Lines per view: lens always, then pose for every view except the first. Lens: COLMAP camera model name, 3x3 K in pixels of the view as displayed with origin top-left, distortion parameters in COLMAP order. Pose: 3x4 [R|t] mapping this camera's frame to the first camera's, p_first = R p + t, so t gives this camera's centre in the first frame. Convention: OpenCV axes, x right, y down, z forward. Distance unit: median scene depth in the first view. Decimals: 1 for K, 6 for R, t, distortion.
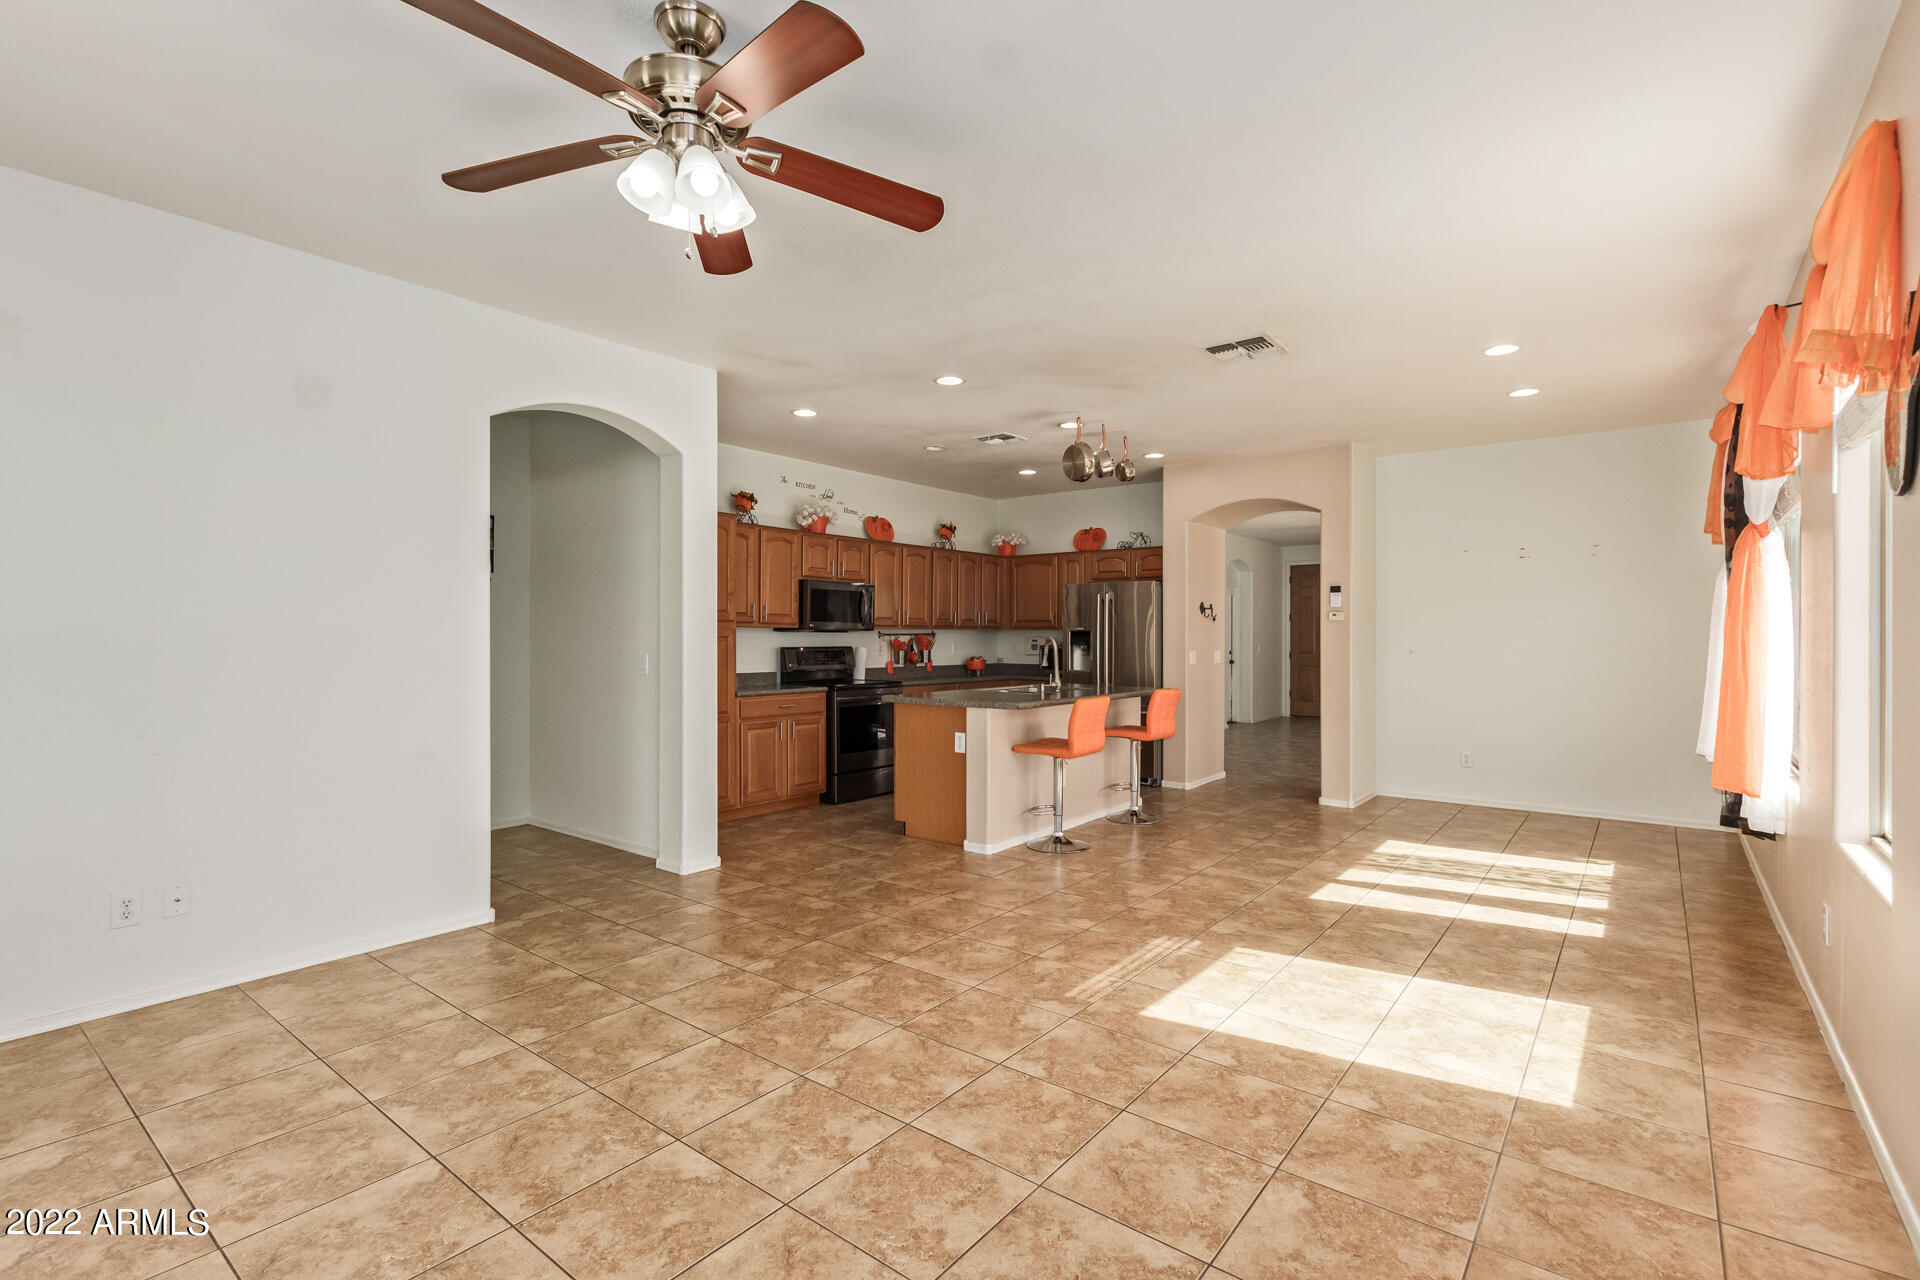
lens RADIAL K [[884.9, 0, 956.5], [0, 884.9, 640.5], [0, 0, 1]] dist [0.002718, 0.000260]
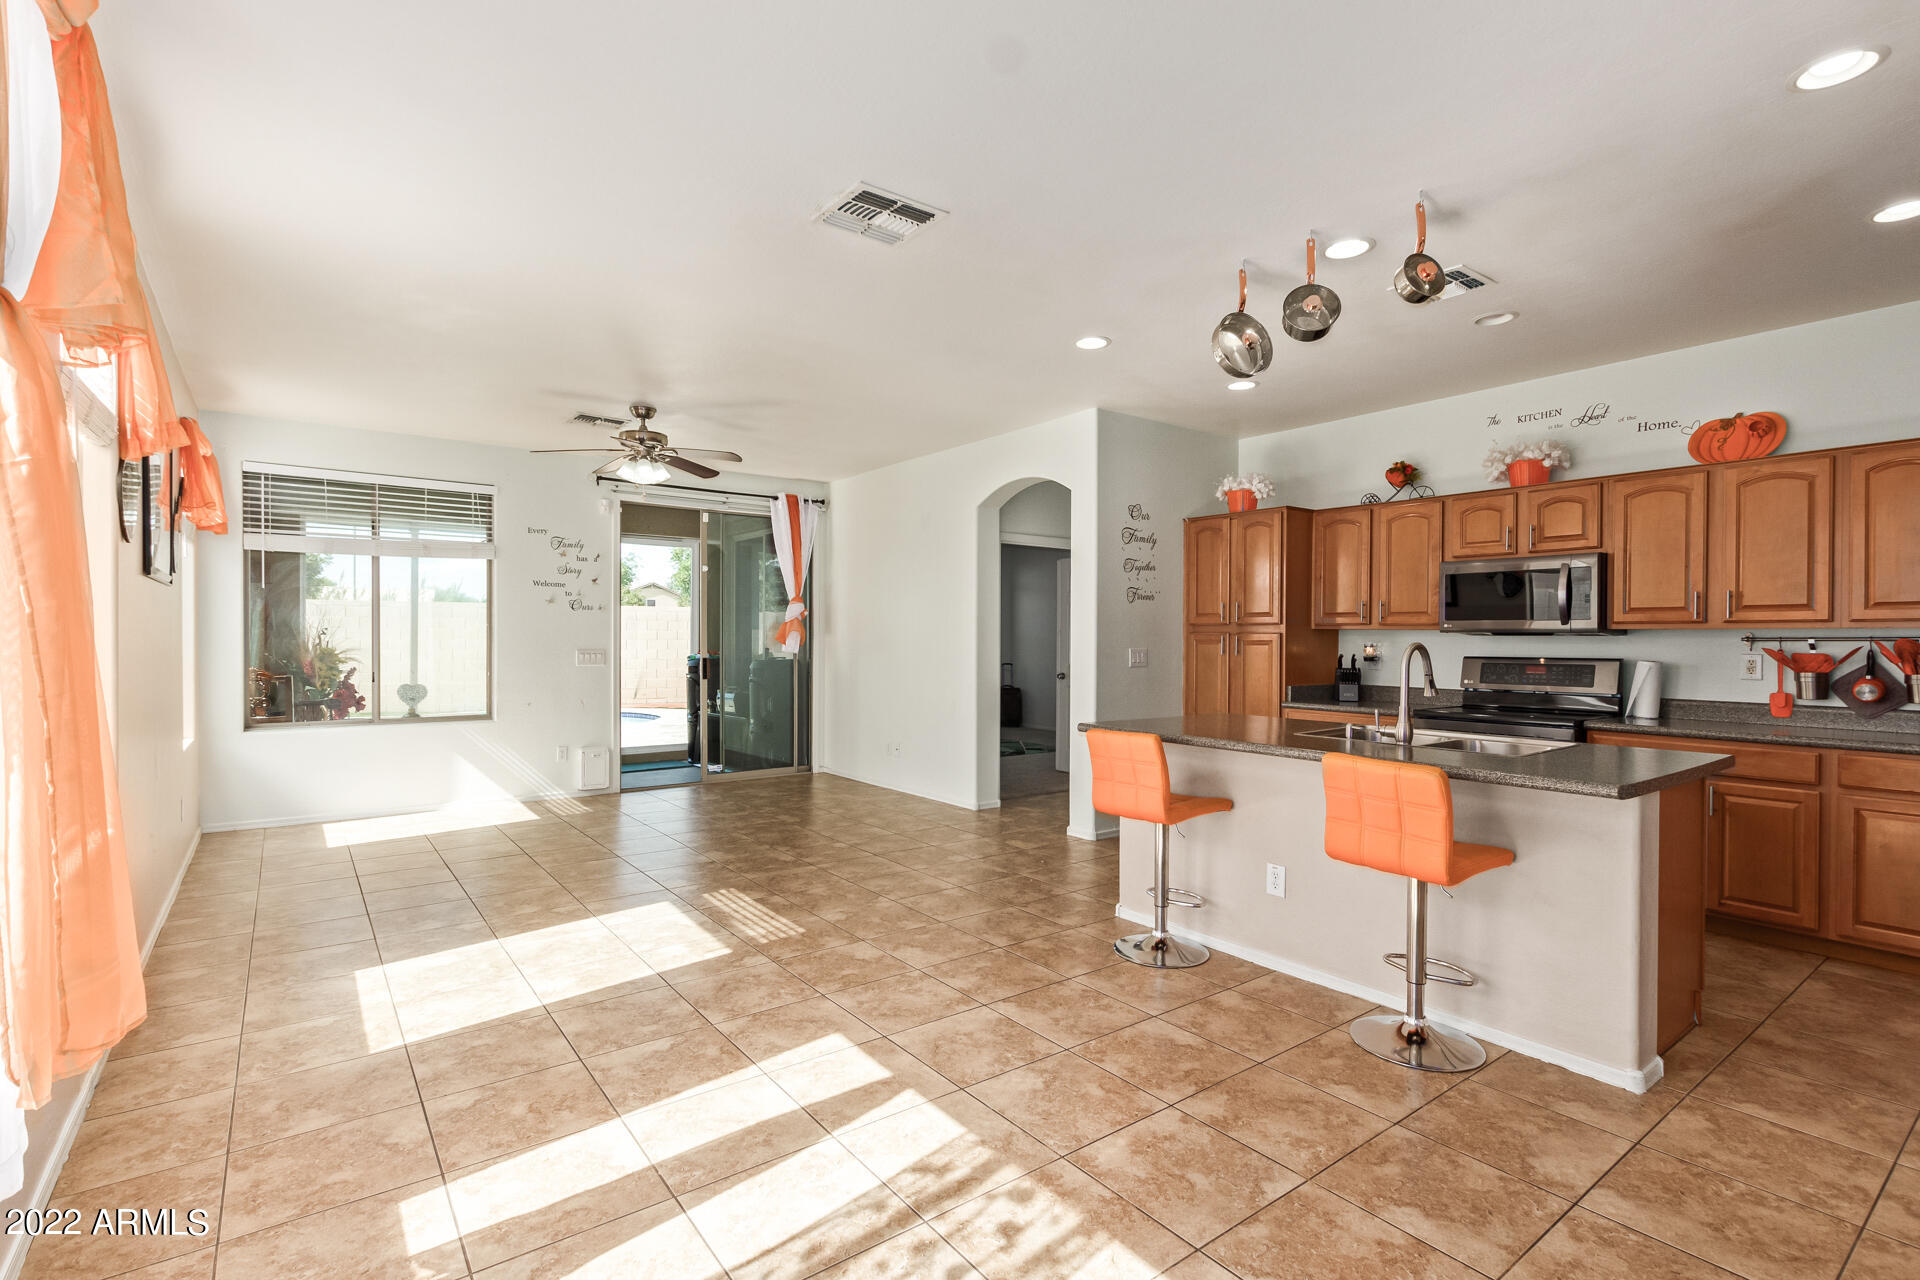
lens RADIAL K [[884.9, 0, 955.4], [0, 884.9, 641.7], [0, 0, 1]] dist [0.002718, 0.000260]
pose [[-0.254253, 0.001199, -0.967137, 0.978249], [-0.010290, 0.999939, 0.003945, -0.004226], [0.967083, 0.010954, -0.254225, 1.240625]]
